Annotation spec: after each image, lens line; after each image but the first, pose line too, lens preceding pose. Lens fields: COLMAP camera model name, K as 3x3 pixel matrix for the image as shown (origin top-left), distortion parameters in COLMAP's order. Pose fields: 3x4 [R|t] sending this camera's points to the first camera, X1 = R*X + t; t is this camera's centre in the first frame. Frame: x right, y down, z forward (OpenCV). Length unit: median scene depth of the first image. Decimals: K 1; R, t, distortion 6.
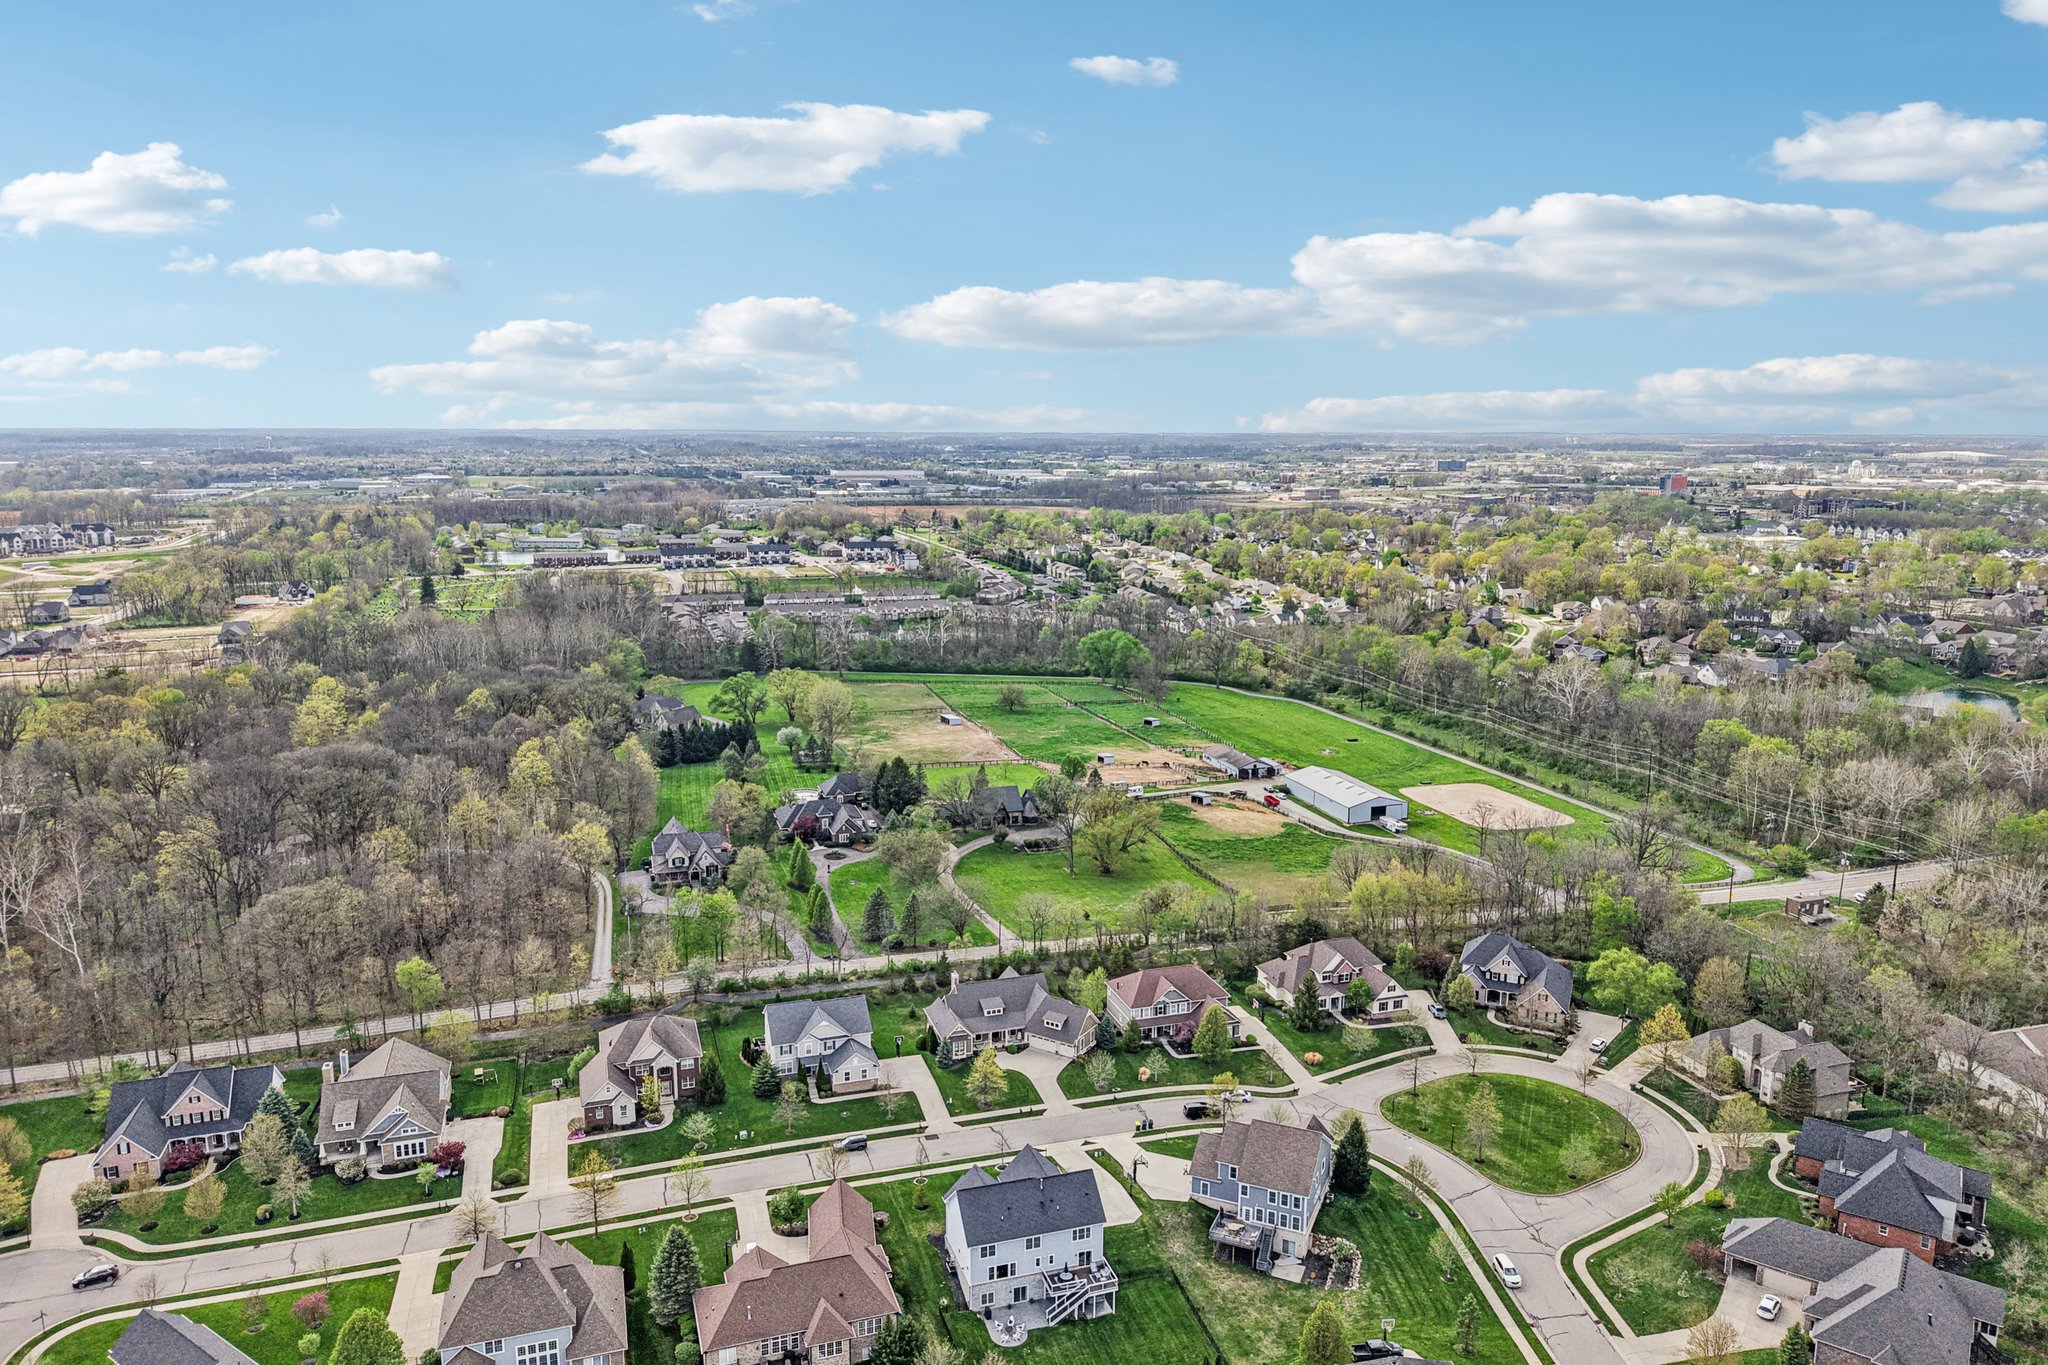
lens RADIAL K [[1411.4, 0, 1031.1], [0, 1411.4, 691.8], [0, 0, 1]] dist [0.039244, -0.055869]
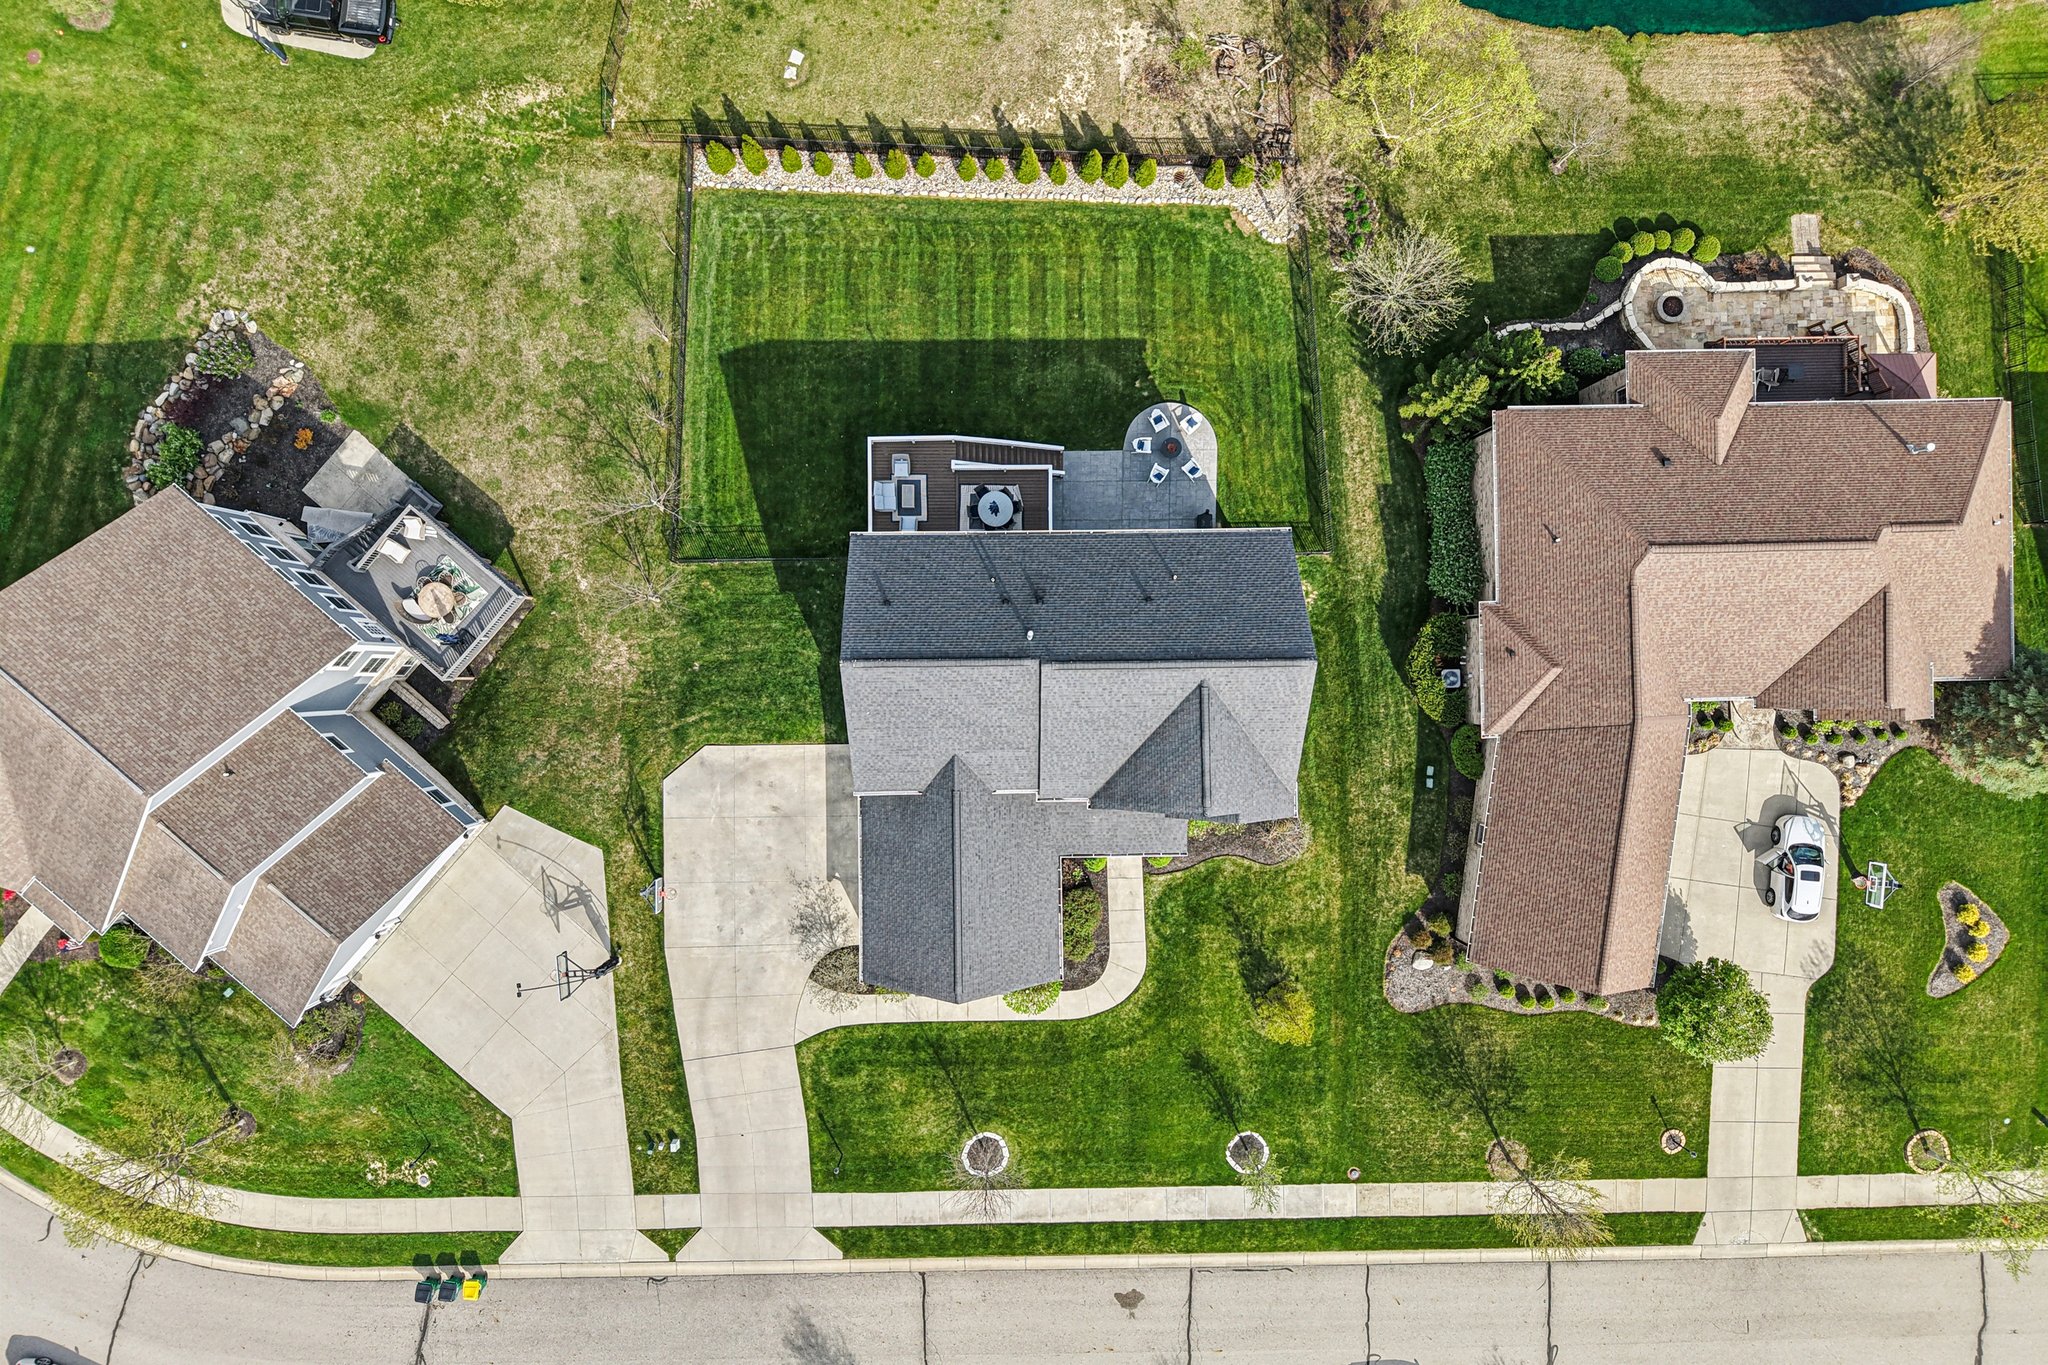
lens RADIAL K [[1397.4, 0, 1024.0], [0, 1397.4, 682.5], [0, 0, 1]] dist [0.044847, -0.058837]
pose [[-0.953561, -0.300646, -0.018276, 0.008558], [0.039114, -0.183765, 0.982192, 0.042528], [-0.298650, 0.935865, 0.186990, 0.777805]]
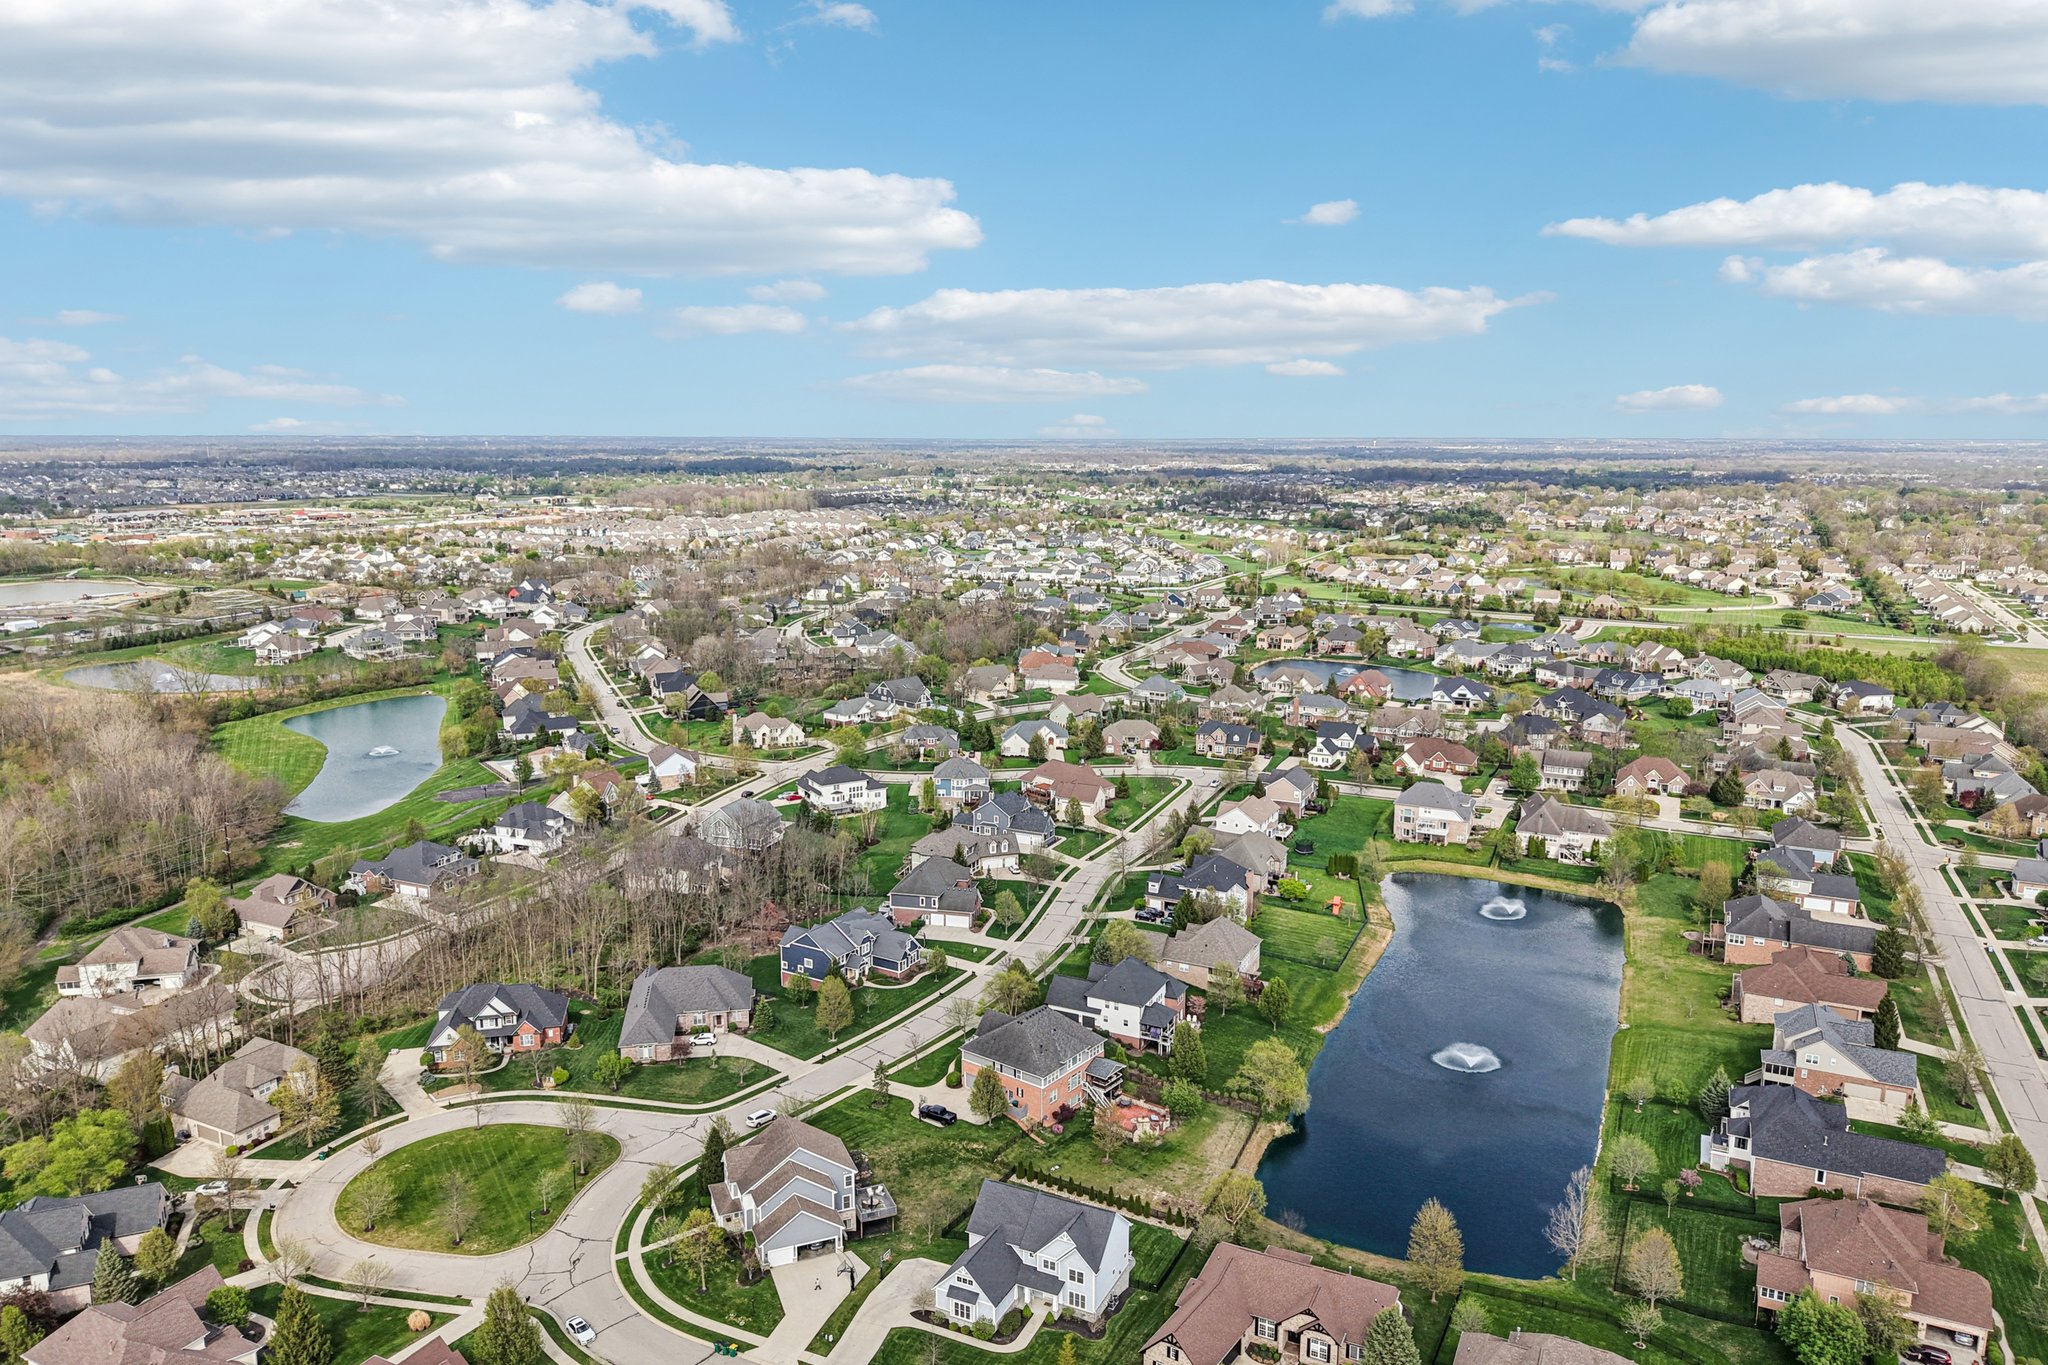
lens RADIAL K [[1374.2, 0, 1033.6], [0, 1374.2, 675.2], [0, 0, 1]] dist [0.060060, -0.075697]
pose [[-0.721769, -0.125039, 0.680746, -0.492351], [0.129167, 0.941933, 0.309964, -0.238541], [-0.679975, 0.311652, -0.663708, 1.249802]]
